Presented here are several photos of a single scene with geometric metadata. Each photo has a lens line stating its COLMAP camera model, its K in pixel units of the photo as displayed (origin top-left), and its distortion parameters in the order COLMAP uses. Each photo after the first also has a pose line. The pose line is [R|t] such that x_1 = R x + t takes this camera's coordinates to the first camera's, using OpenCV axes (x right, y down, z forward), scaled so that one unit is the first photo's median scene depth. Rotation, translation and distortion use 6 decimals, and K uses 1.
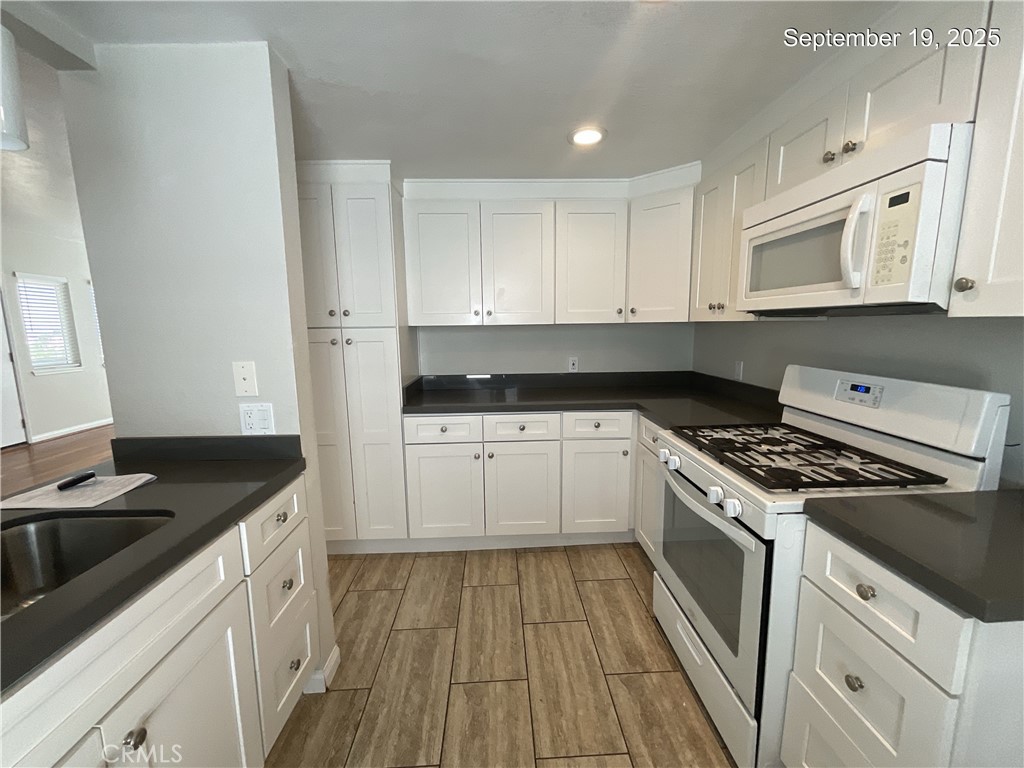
lens RADIAL K [[418.0, 0, 515.1], [0, 418.0, 385.5], [0, 0, 1]] dist [0.001942, -0.000420]
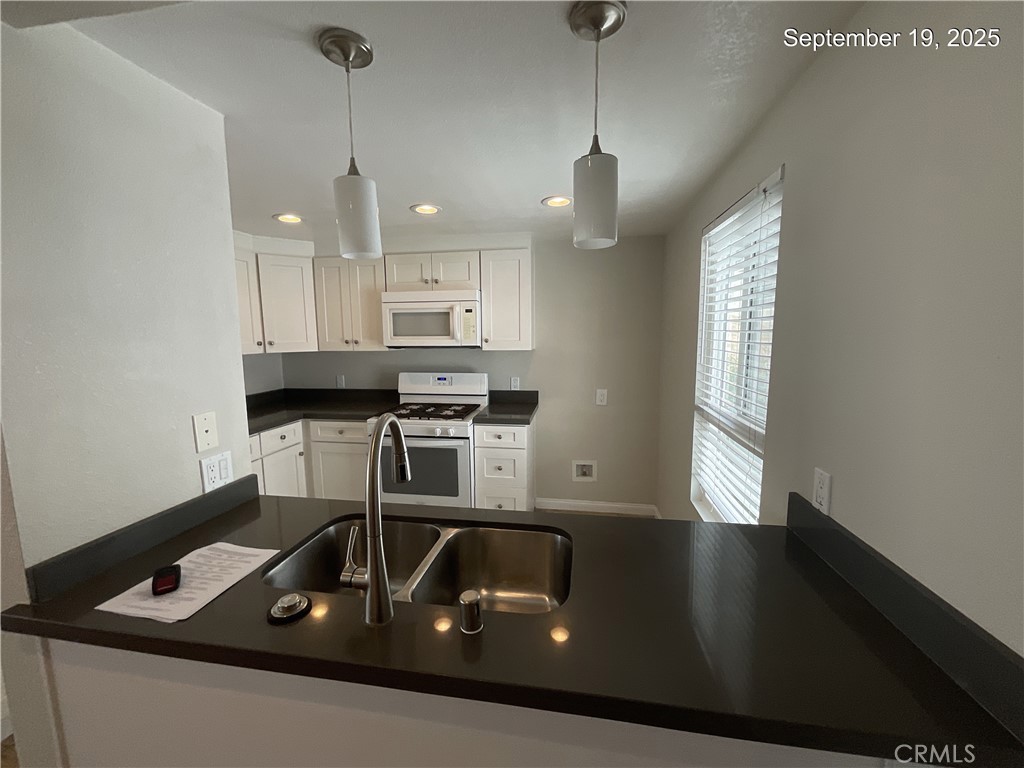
lens RADIAL K [[418.0, 0, 515.1], [0, 418.0, 385.5], [0, 0, 1]] dist [0.001942, -0.000420]
pose [[0.192765, -0.111836, 0.974851, -1.394674], [0.148880, 0.985315, 0.083597, -0.091130], [-0.969885, 0.129021, 0.206585, 0.112034]]
